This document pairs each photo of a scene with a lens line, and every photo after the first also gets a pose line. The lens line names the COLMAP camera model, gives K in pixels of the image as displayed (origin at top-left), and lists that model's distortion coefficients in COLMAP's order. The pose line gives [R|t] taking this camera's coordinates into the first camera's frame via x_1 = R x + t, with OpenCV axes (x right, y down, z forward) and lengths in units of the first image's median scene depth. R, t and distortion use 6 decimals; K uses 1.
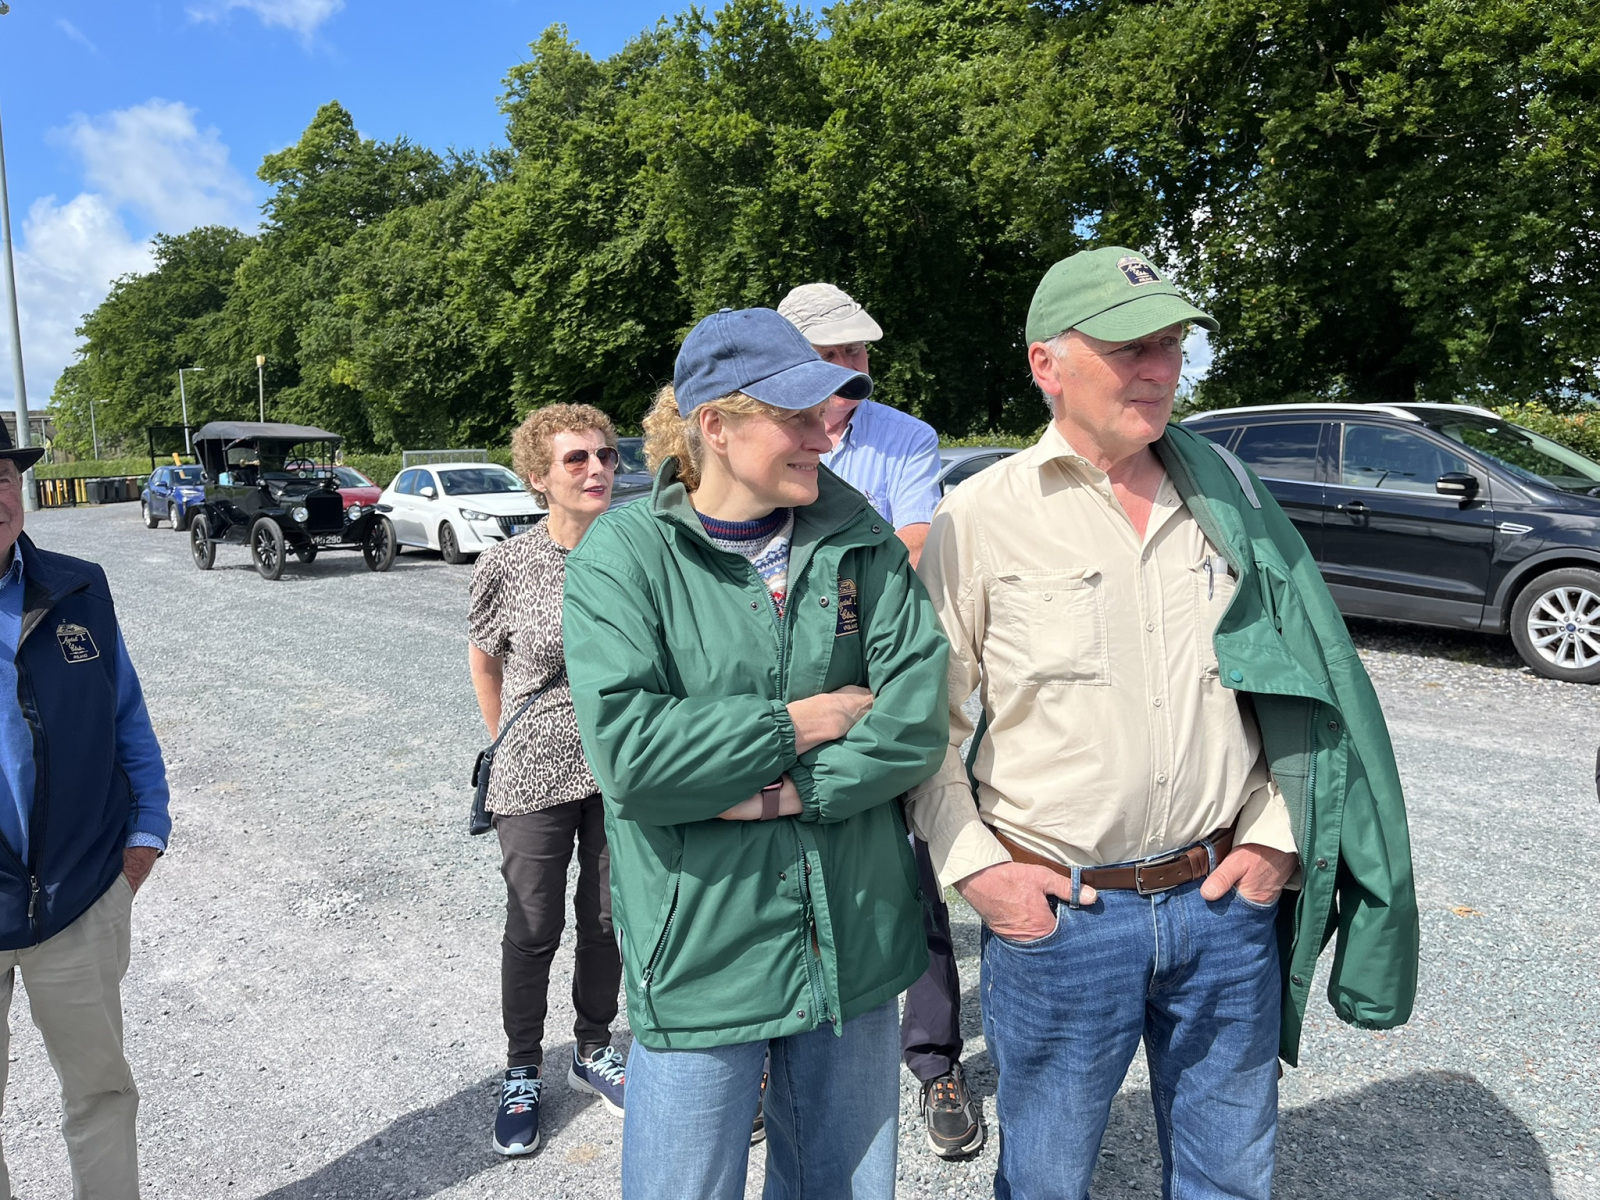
lens RADIAL K [[1180.9, 0, 798.3], [0, 1180.9, 614.3], [0, 0, 1]] dist [0.040433, -0.073716]
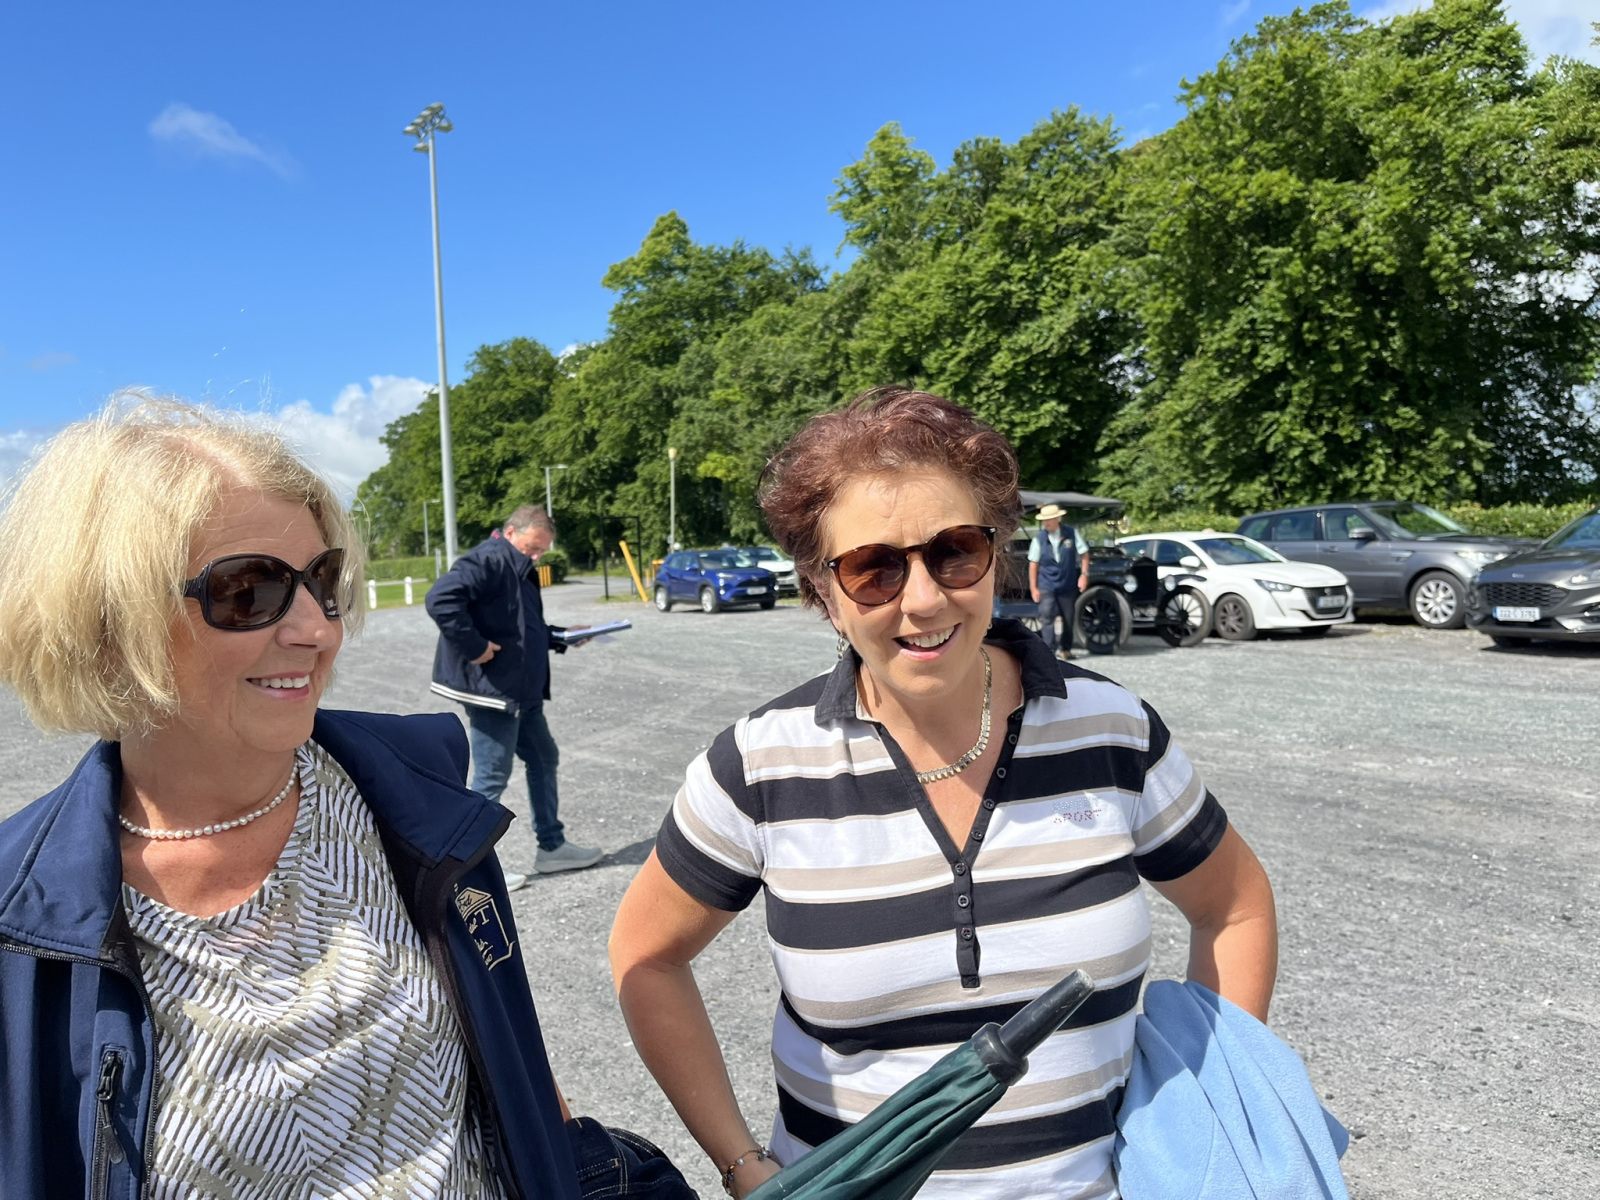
lens RADIAL K [[1180.9, 0, 794.4], [0, 1180.9, 651.1], [0, 0, 1]] dist [0.040433, -0.073716]
pose [[0.984902, 0.004617, -0.173053, -0.247515], [-0.013034, 0.998785, -0.047529, 0.006648], [0.172623, 0.049067, 0.983765, 0.027746]]
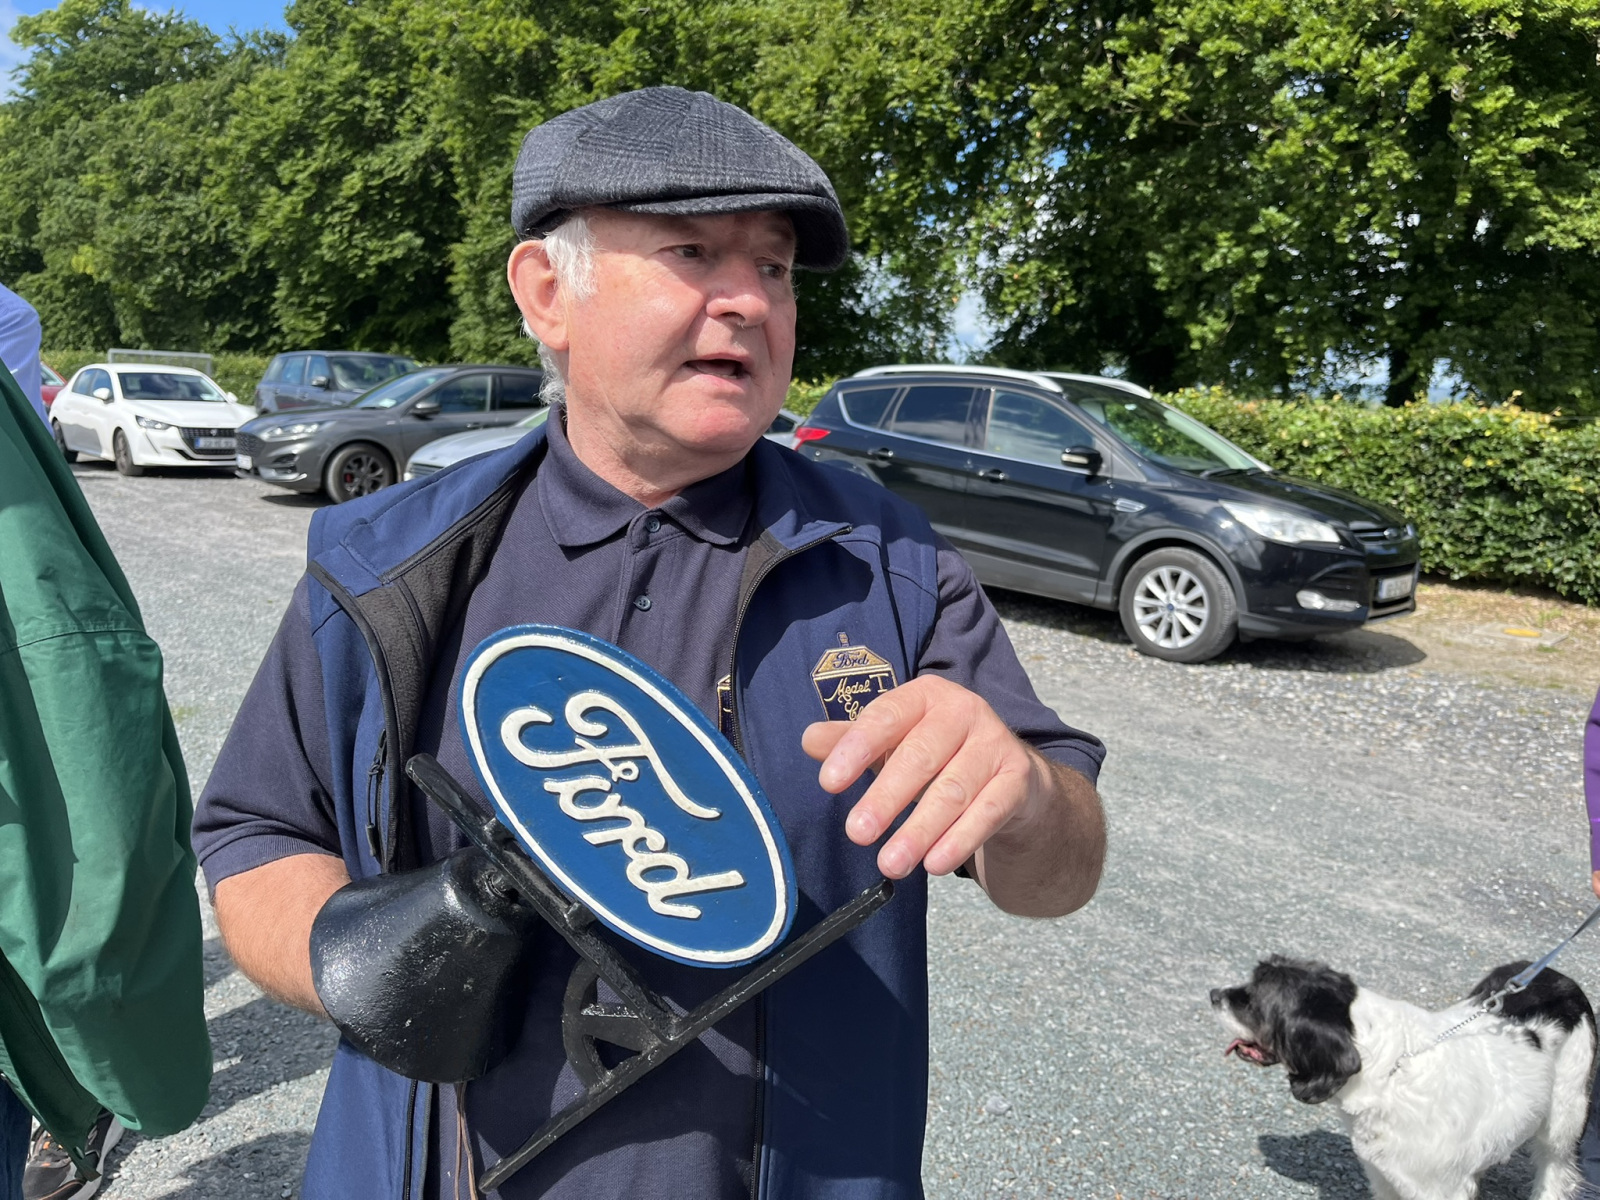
lens RADIAL K [[1180.9, 0, 807.0], [0, 1180.9, 619.5], [0, 0, 1]] dist [0.040433, -0.073716]
pose [[0.985114, 0.047466, 0.165219, 0.038240], [-0.055330, 0.997528, 0.043323, -0.001013], [-0.162754, -0.051819, 0.985305, 0.011976]]
